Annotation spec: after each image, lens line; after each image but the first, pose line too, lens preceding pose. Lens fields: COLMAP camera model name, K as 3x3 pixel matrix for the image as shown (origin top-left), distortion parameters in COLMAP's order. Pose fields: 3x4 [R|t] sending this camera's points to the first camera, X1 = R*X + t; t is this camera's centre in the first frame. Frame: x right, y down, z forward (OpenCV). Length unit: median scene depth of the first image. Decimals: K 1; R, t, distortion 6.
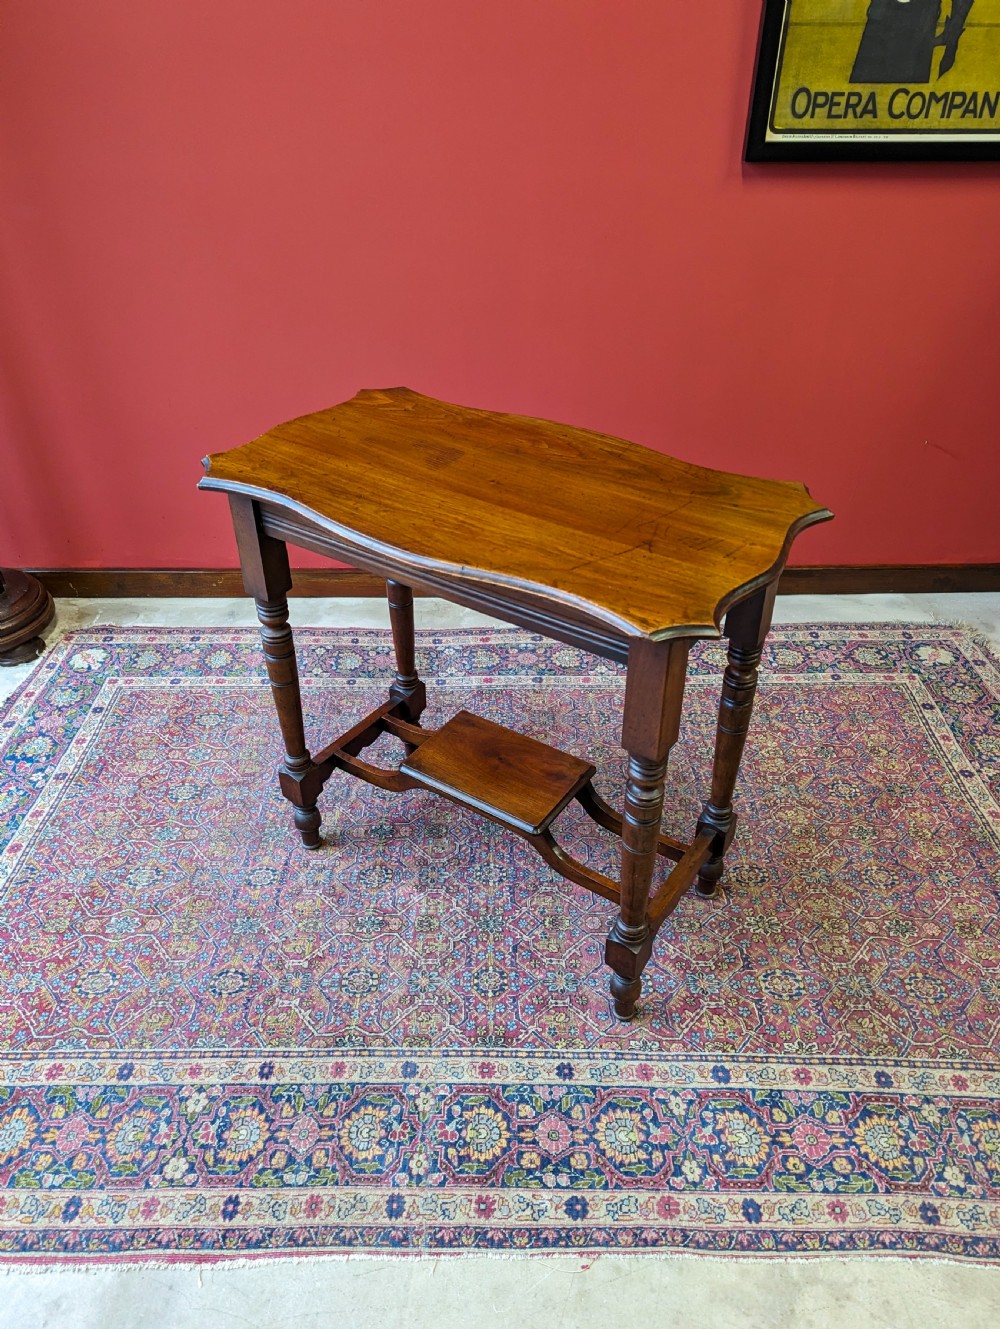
lens RADIAL K [[960.3, 0, 505.6], [0, 960.3, 671.0], [0, 0, 1]] dist [0.068896, -0.062483]
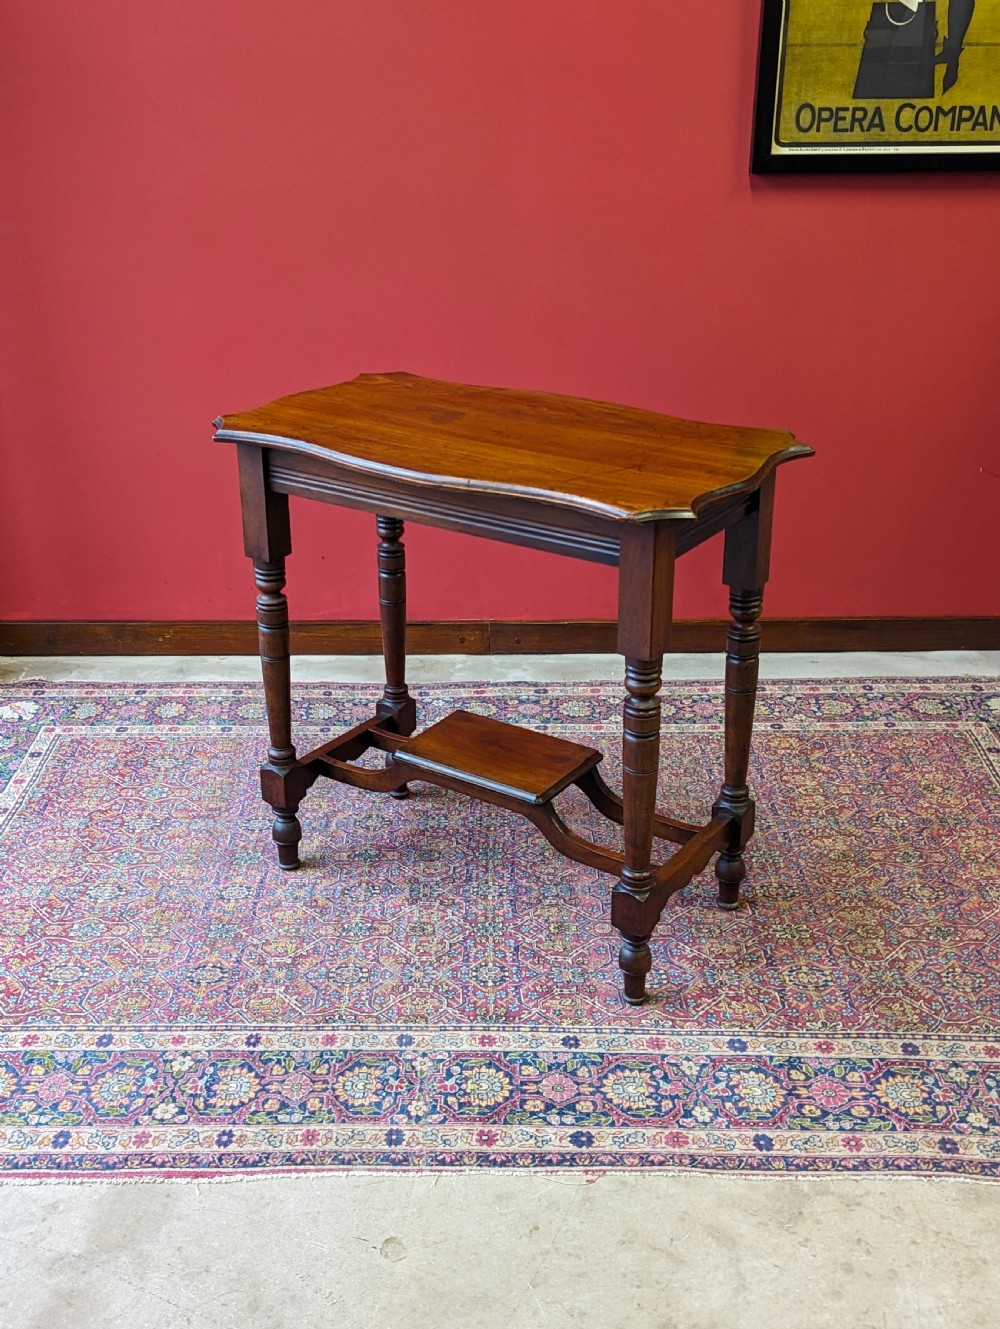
lens RADIAL K [[1513.0, 0, 481.5], [0, 1513.0, 663.8], [0, 0, 1]] dist [0.065063, -0.065373]
pose [[0.999941, -0.000740, -0.010797, -0.009419], [-0.001499, 0.978576, -0.205883, 0.375247], [0.010718, 0.205887, 0.978517, -0.539863]]
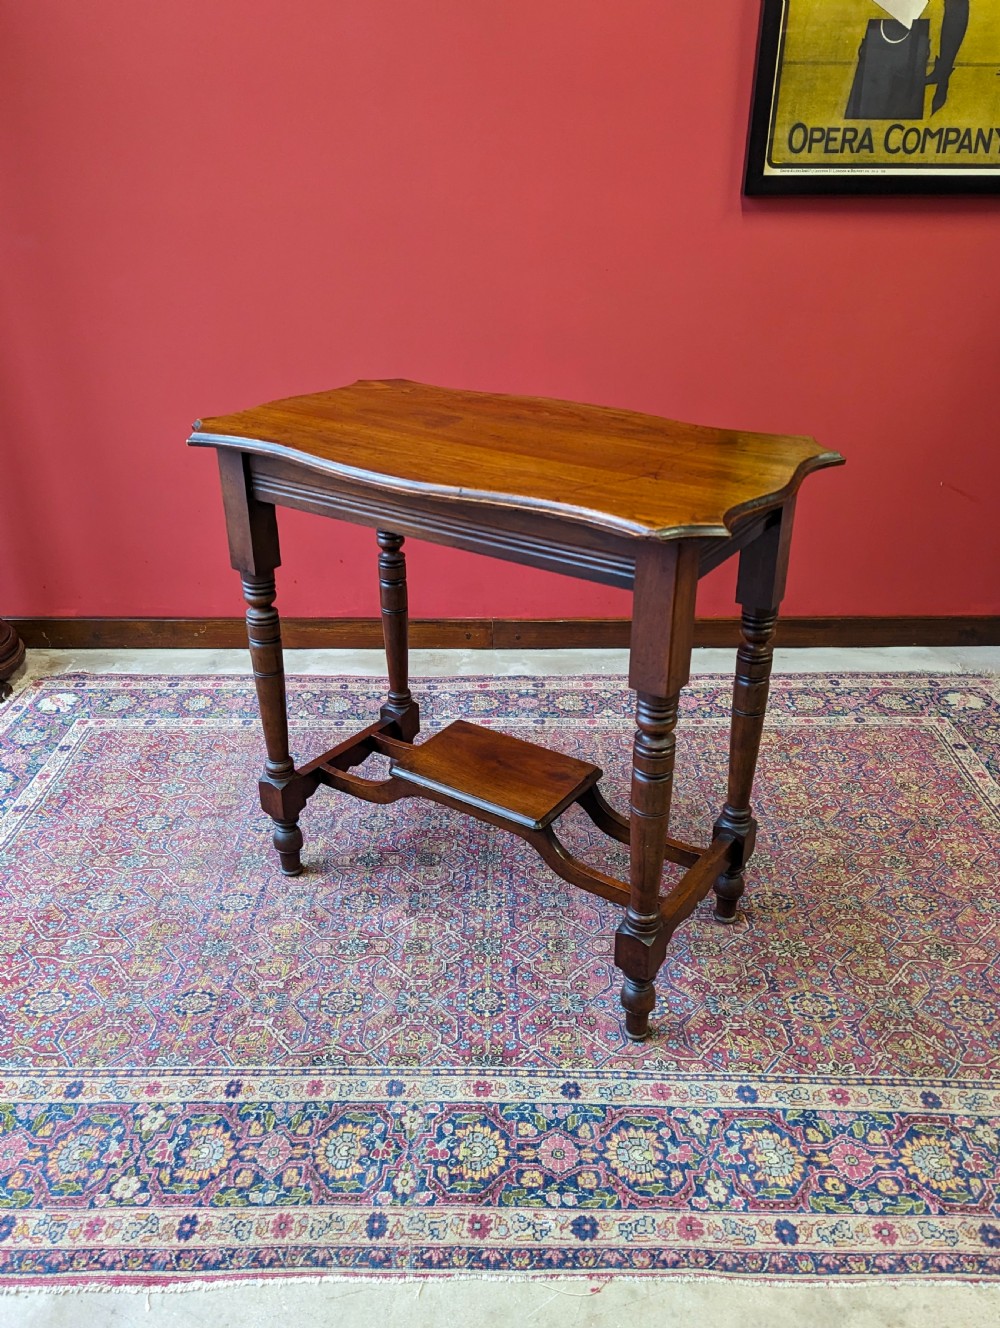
lens RADIAL K [[1037.2, 0, 506.9], [0, 1037.2, 683.6], [0, 0, 1]] dist [0.074047, -0.068679]
pose [[0.999994, 0.003217, 0.001538, 0.000110], [-0.002957, 0.989166, -0.146773, 0.195253], [-0.001994, 0.146767, 0.989169, -0.000632]]
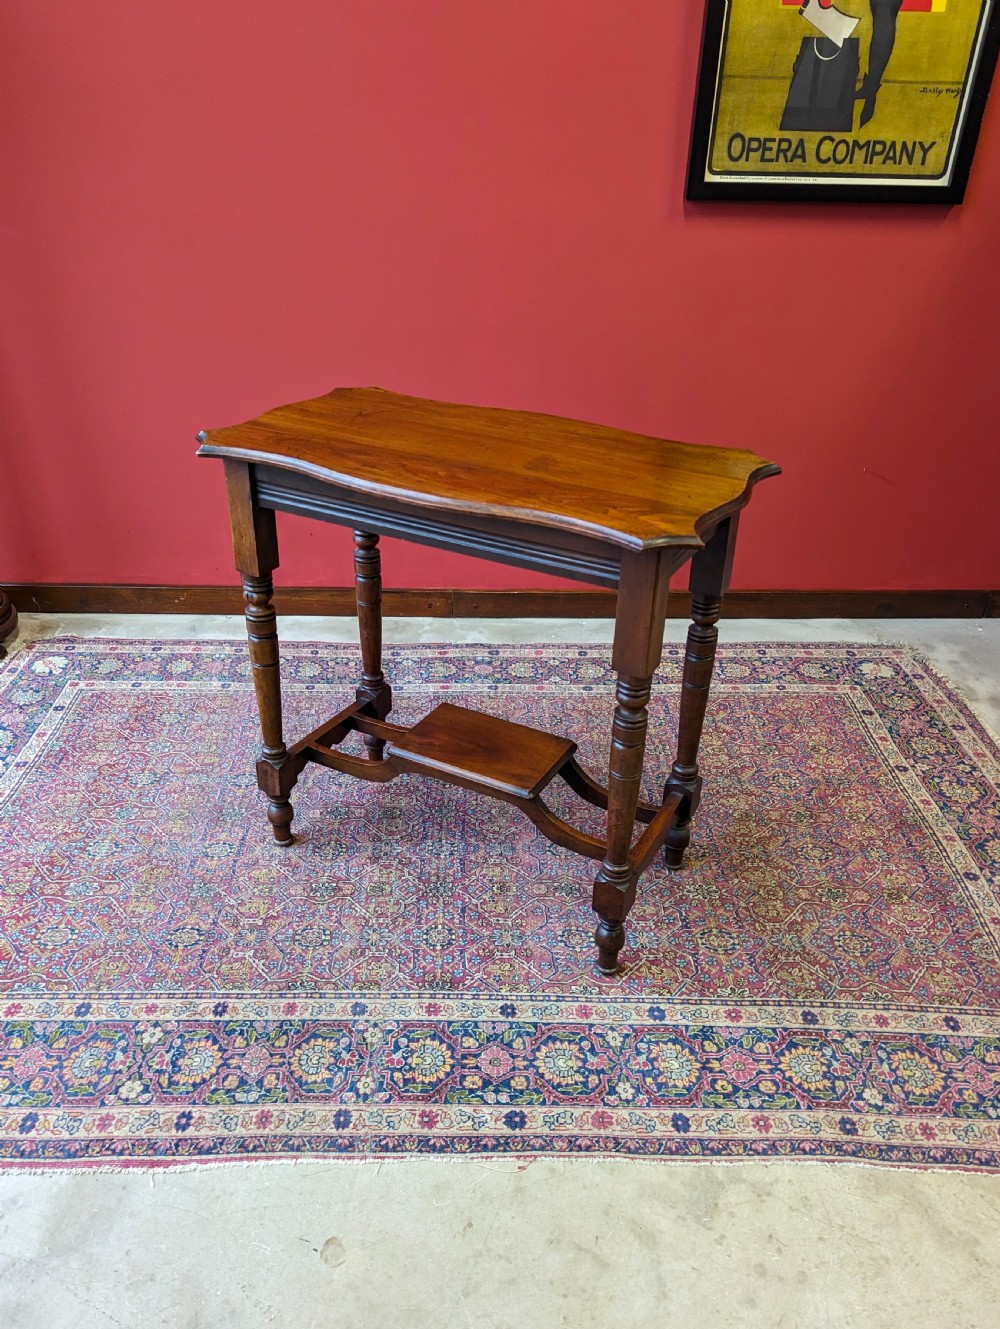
lens RADIAL K [[1016.6, 0, 499.1], [0, 1016.6, 699.0], [0, 0, 1]] dist [0.067378, -0.056786]
pose [[0.999660, 0.010234, 0.023982, 0.022648], [-0.008341, 0.996939, -0.077736, 0.171970], [-0.024704, 0.077509, 0.996686, -0.130846]]
